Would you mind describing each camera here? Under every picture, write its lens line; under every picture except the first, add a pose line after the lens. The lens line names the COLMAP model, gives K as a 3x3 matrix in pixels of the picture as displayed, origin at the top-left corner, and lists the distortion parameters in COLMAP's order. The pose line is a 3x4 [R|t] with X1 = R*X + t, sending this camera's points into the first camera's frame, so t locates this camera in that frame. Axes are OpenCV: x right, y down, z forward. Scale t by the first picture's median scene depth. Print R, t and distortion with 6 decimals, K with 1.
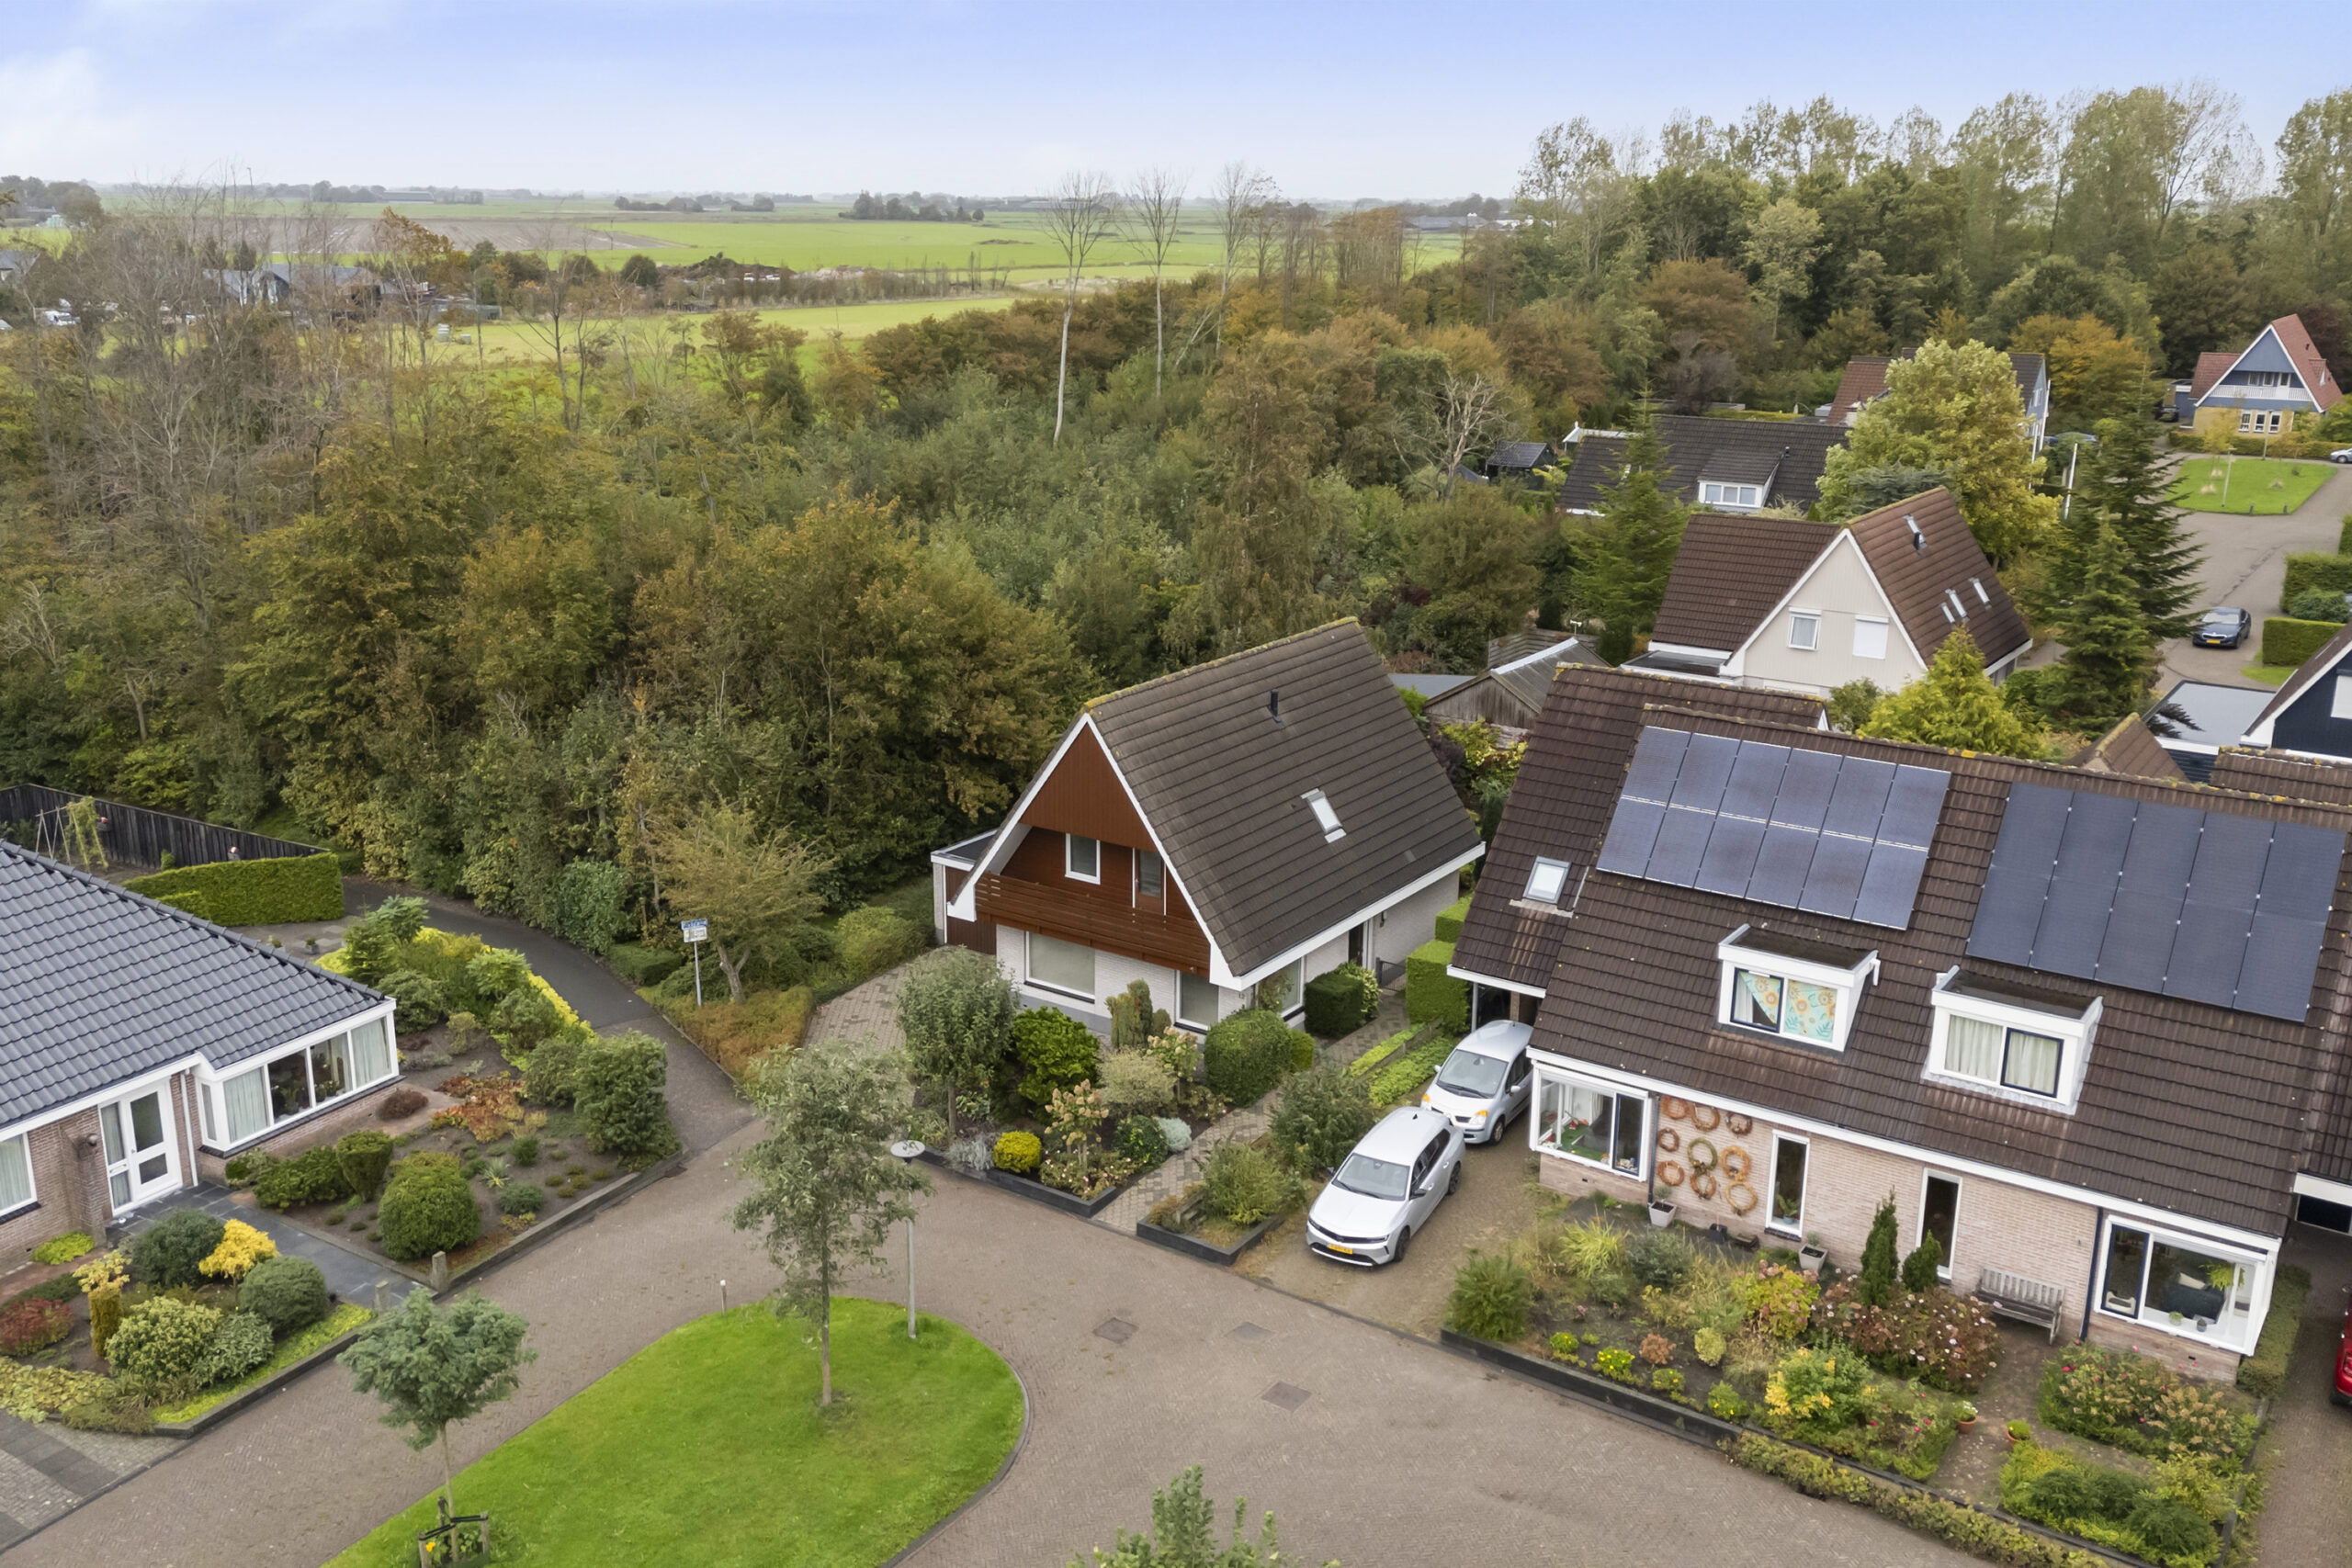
lens RADIAL K [[2045.1, 0, 1176.0], [0, 2045.1, 784.0], [0, 0, 1]] dist [0.073969, -0.057890]
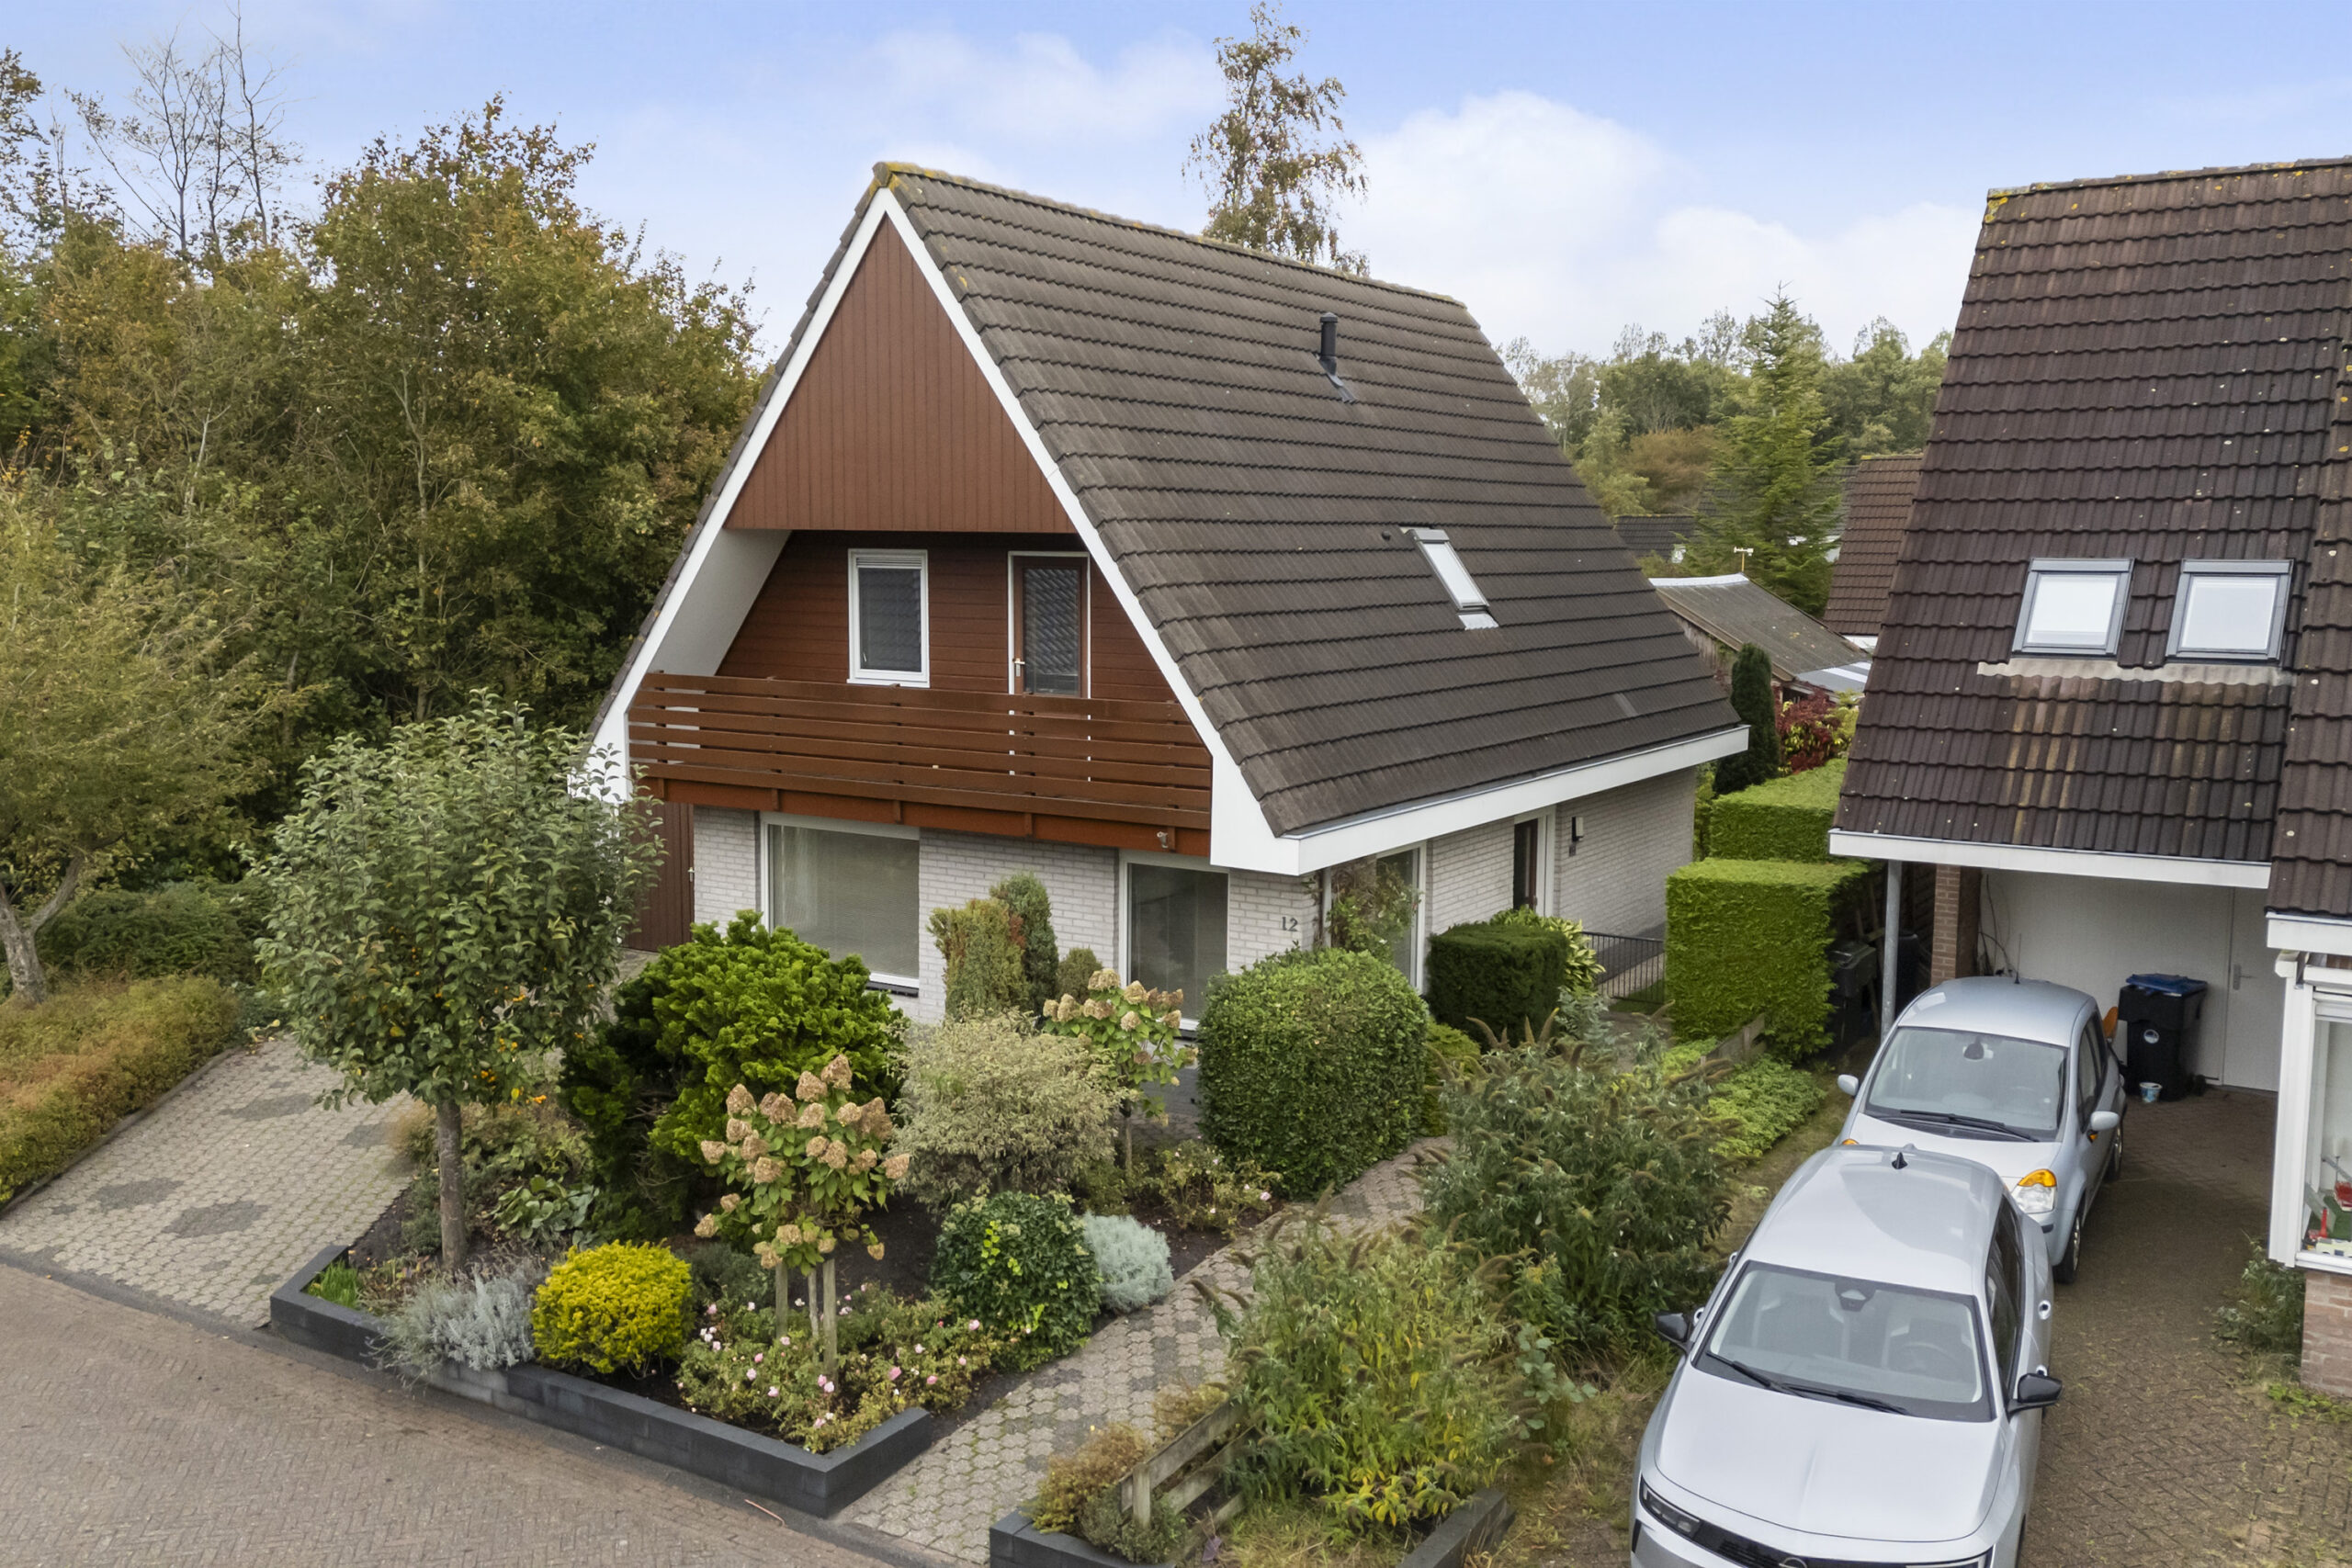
lens RADIAL K [[2045.1, 0, 1176.0], [0, 2045.1, 784.0], [0, 0, 1]] dist [0.073969, -0.057890]
pose [[0.999277, -0.005404, 0.037632, -0.003899], [0.011395, 0.986908, -0.160879, 0.148196], [-0.036270, 0.161191, 0.986256, 0.657735]]
